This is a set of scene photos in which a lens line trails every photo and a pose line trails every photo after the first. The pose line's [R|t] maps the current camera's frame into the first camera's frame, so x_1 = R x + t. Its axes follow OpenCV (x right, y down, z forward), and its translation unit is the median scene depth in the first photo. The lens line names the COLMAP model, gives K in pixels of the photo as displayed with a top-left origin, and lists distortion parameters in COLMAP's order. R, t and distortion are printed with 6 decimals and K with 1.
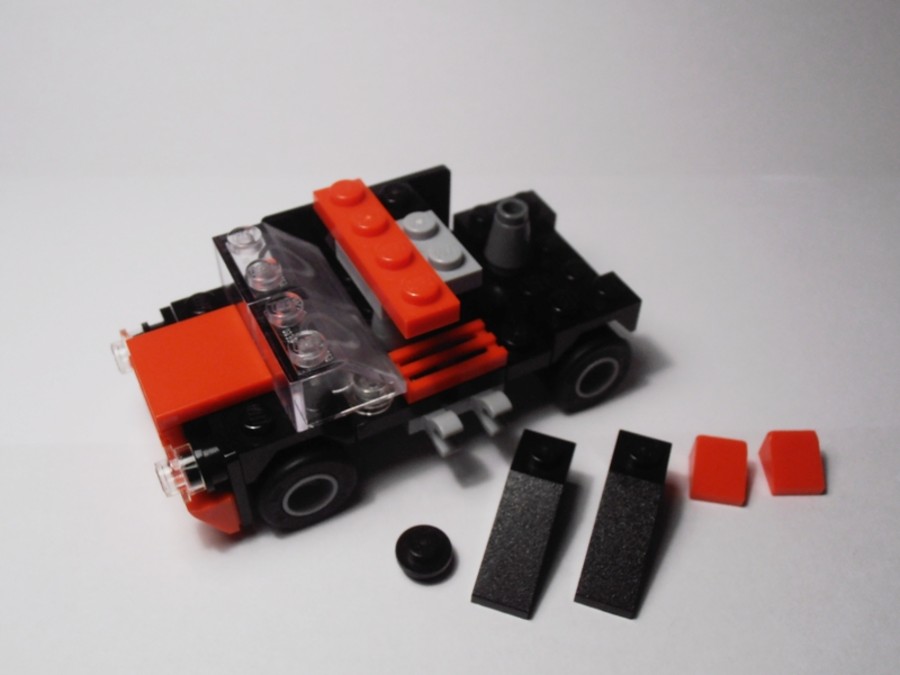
lens RADIAL K [[885.5, 0, 450.0], [0, 885.5, 337.5], [0, 0, 1]] dist [-0.067749, 0.005291]
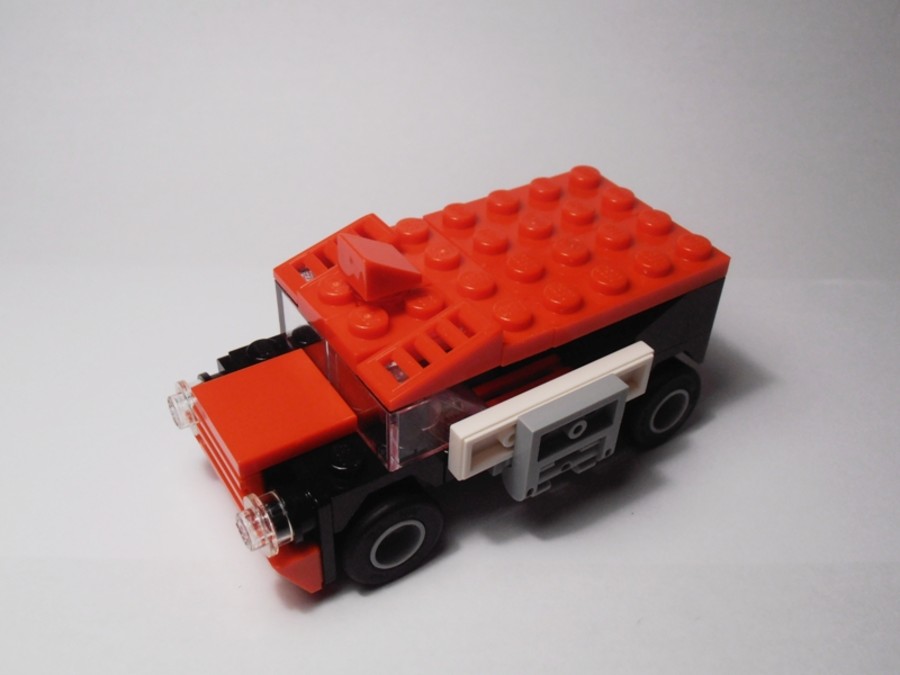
lens RADIAL K [[885.5, 0, 450.0], [0, 885.5, 337.5], [0, 0, 1]] dist [-0.067749, 0.005291]
pose [[0.996473, -0.044533, 0.071128, -0.160760], [0.052781, 0.991534, -0.118638, 0.076169], [-0.065242, 0.121974, 0.990387, 0.049780]]
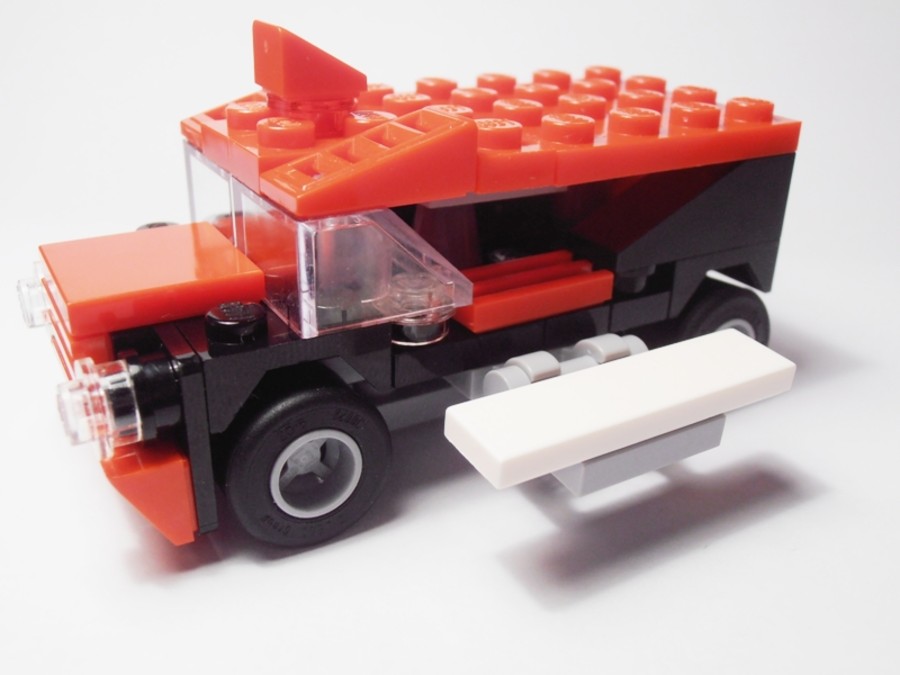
lens RADIAL K [[885.5, 0, 450.0], [0, 885.5, 337.5], [0, 0, 1]] dist [-0.067749, 0.005291]
pose [[0.999077, -0.019138, 0.038448, -0.090028], [0.031159, 0.939100, -0.342229, 0.300521], [-0.029557, 0.343111, 0.938830, 0.405657]]
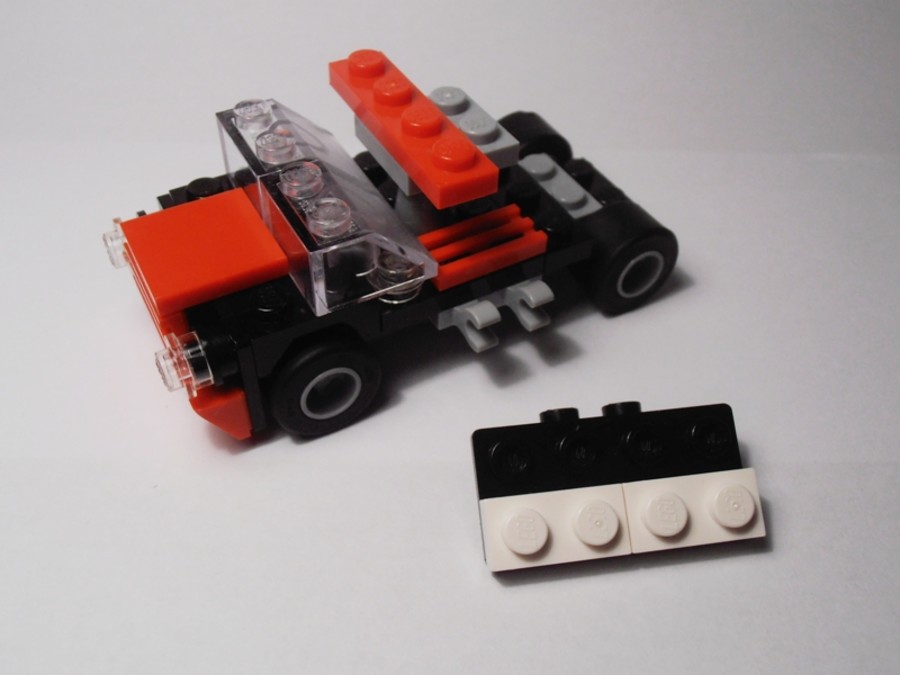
lens RADIAL K [[885.5, 0, 450.0], [0, 885.5, 337.5], [0, 0, 1]] dist [-0.067749, 0.005291]
pose [[0.999871, -0.011020, 0.011675, -0.047576], [0.010934, 0.999913, 0.007362, 0.116652], [-0.011755, -0.007234, 0.999905, 0.108429]]
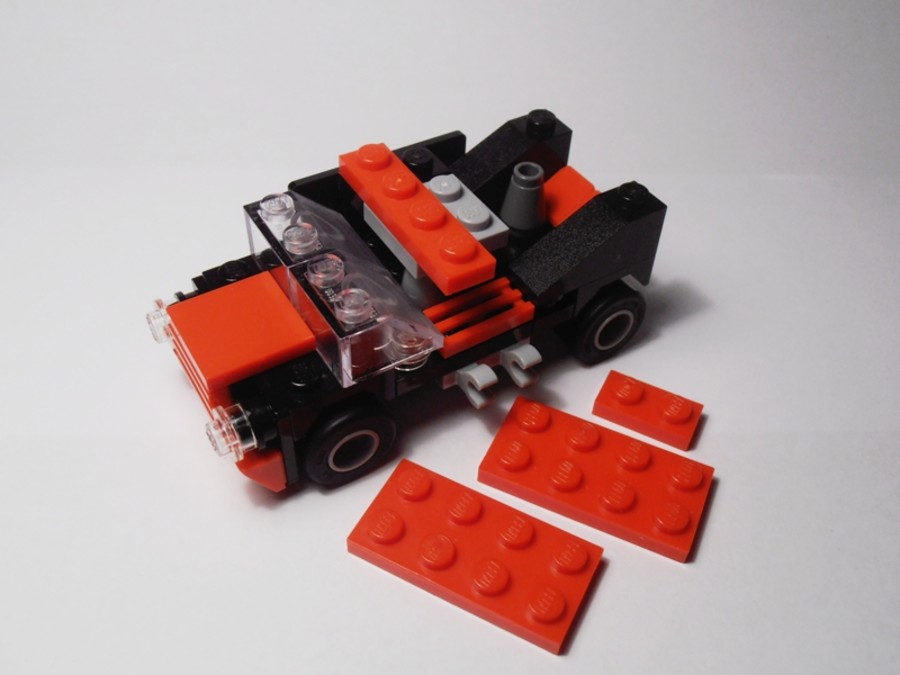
lens RADIAL K [[885.5, 0, 450.0], [0, 885.5, 337.5], [0, 0, 1]] dist [-0.067749, 0.005291]
pose [[0.997915, -0.039244, 0.051235, -0.093790], [0.038530, 0.999147, 0.014853, 0.035374], [-0.051774, -0.012848, 0.998576, -0.039989]]
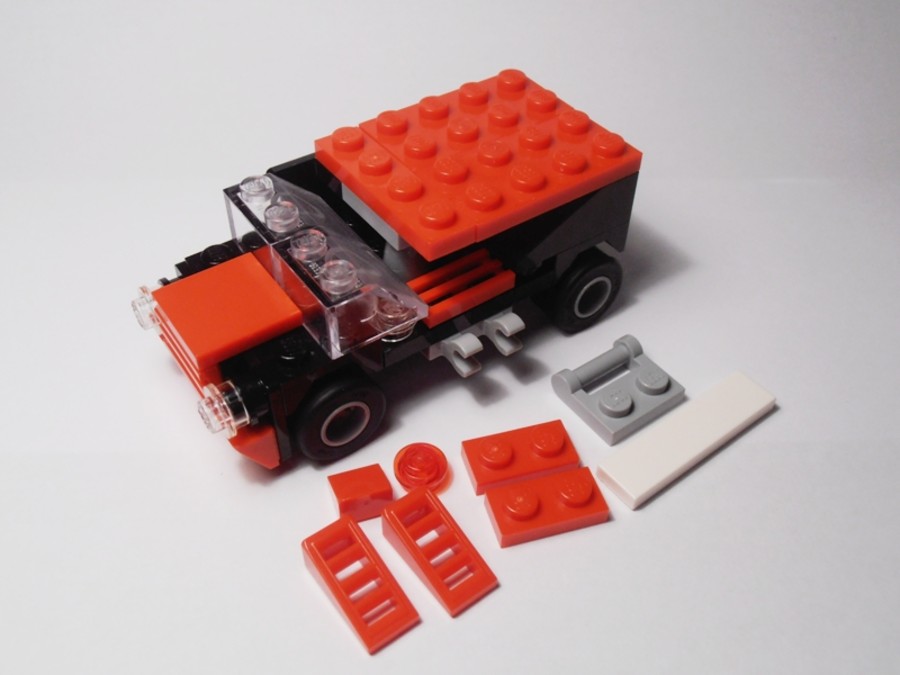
lens RADIAL K [[885.5, 0, 450.0], [0, 885.5, 337.5], [0, 0, 1]] dist [-0.067749, 0.005291]
pose [[0.992443, -0.091633, 0.081609, -0.111311], [0.091844, 0.995773, 0.001176, 0.087737], [-0.081371, 0.006328, 0.996664, -0.056357]]
